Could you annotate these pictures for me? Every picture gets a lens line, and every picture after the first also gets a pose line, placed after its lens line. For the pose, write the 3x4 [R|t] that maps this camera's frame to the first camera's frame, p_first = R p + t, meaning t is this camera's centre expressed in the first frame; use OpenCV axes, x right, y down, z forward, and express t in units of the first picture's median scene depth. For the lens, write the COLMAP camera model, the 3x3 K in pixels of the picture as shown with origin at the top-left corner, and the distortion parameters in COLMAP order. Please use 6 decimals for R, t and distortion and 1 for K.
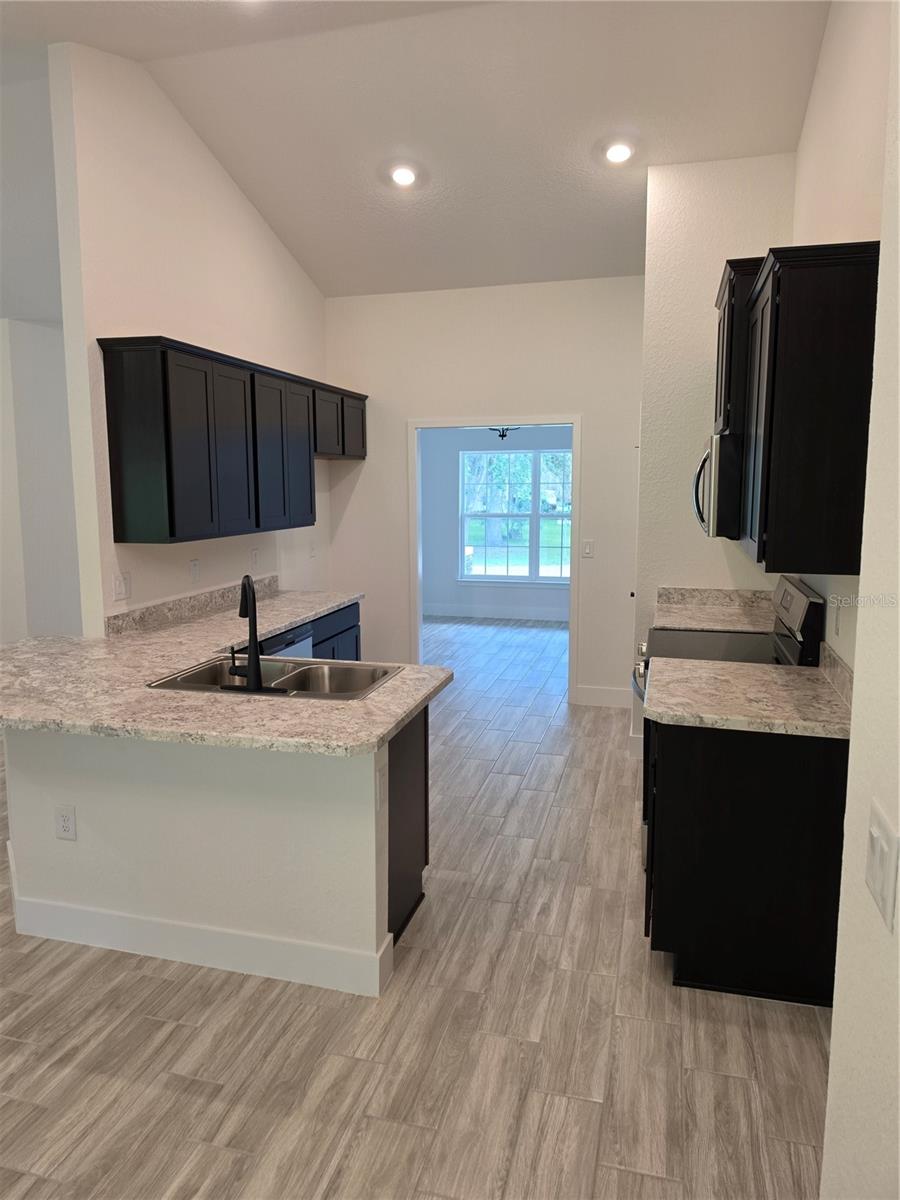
lens RADIAL K [[830.1, 0, 449.1], [0, 830.1, 598.9], [0, 0, 1]] dist [0.032901, -0.039678]
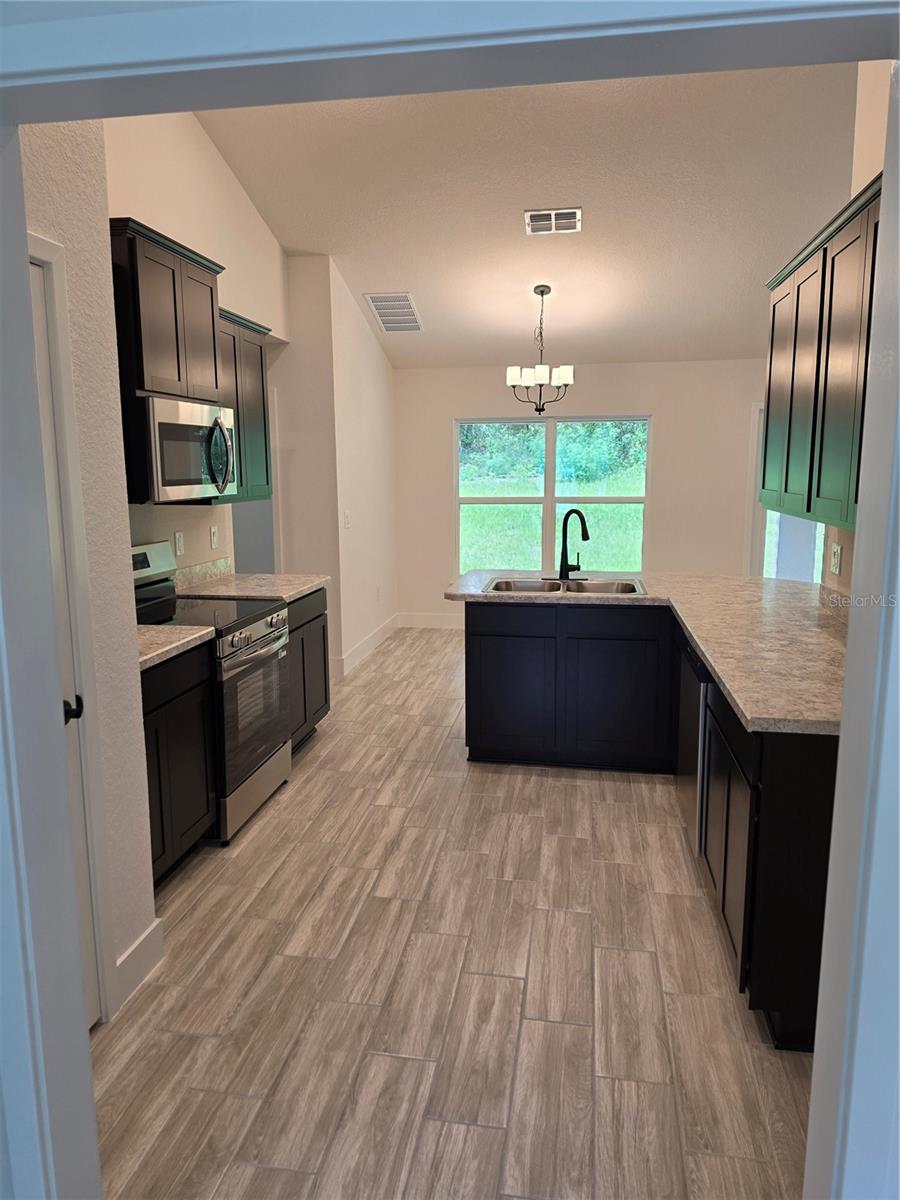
lens RADIAL K [[830.1, 0, 452.1], [0, 830.1, 602.2], [0, 0, 1]] dist [0.032901, -0.039678]
pose [[-0.995258, 0.015928, -0.095955, 0.112497], [-0.014008, 0.952745, 0.303448, -0.276060], [0.096254, 0.303353, -0.948004, 2.074232]]
